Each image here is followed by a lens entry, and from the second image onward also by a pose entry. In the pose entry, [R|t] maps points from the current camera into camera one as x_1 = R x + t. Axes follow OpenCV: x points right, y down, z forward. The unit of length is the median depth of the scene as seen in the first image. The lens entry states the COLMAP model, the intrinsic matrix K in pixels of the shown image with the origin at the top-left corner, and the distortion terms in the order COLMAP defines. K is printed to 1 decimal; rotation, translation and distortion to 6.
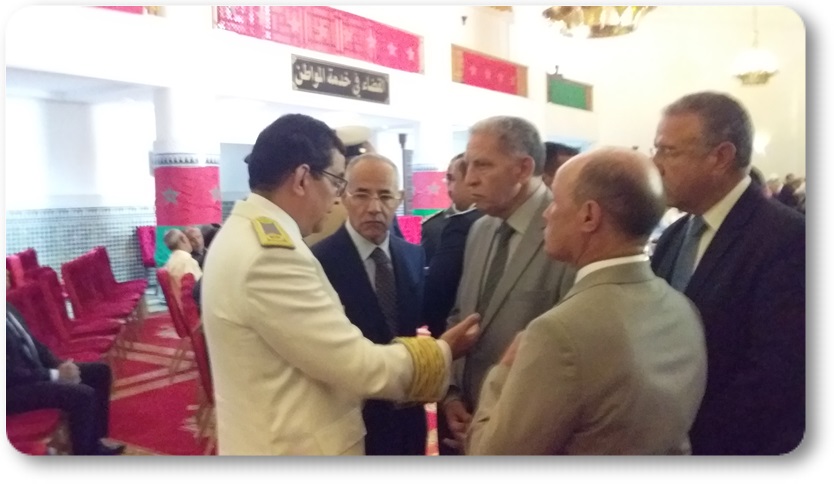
lens RADIAL K [[741.4, 0, 420.0], [0, 741.4, 238.2], [0, 0, 1]] dist [0.101823, -0.188226]
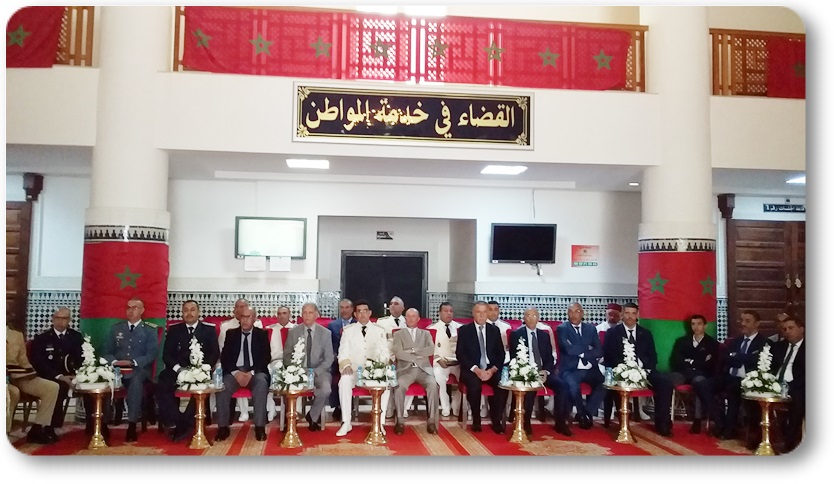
lens RADIAL K [[741.4, 0, 420.0], [0, 741.4, 238.2], [0, 0, 1]] dist [0.101823, -0.188226]
pose [[0.645063, -0.026202, -0.763680, 0.416928], [-0.071472, 0.992962, -0.094440, -0.038908], [0.760779, 0.115501, 0.638651, 0.597816]]
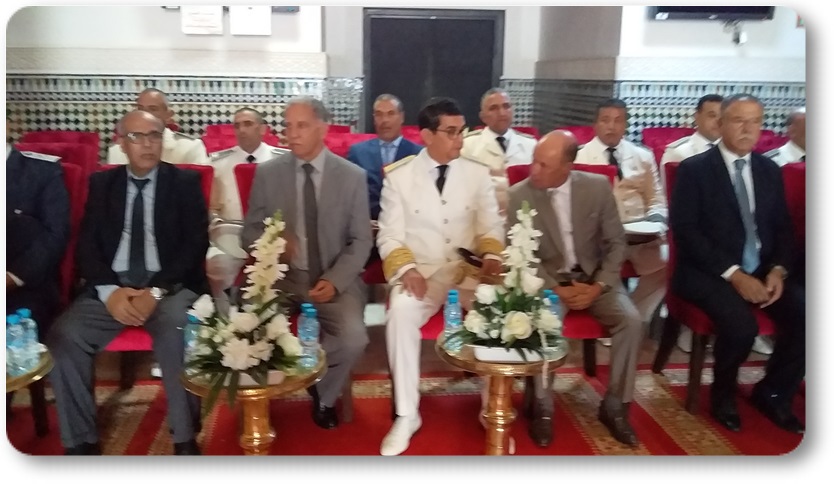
lens RADIAL K [[741.4, 0, 420.0], [0, 741.4, 238.2], [0, 0, 1]] dist [0.101823, -0.188226]
pose [[0.631456, 0.186936, -0.752542, 0.087401], [-0.070711, 0.980344, 0.184190, -0.040995], [0.772181, -0.063094, 0.632262, 0.809809]]
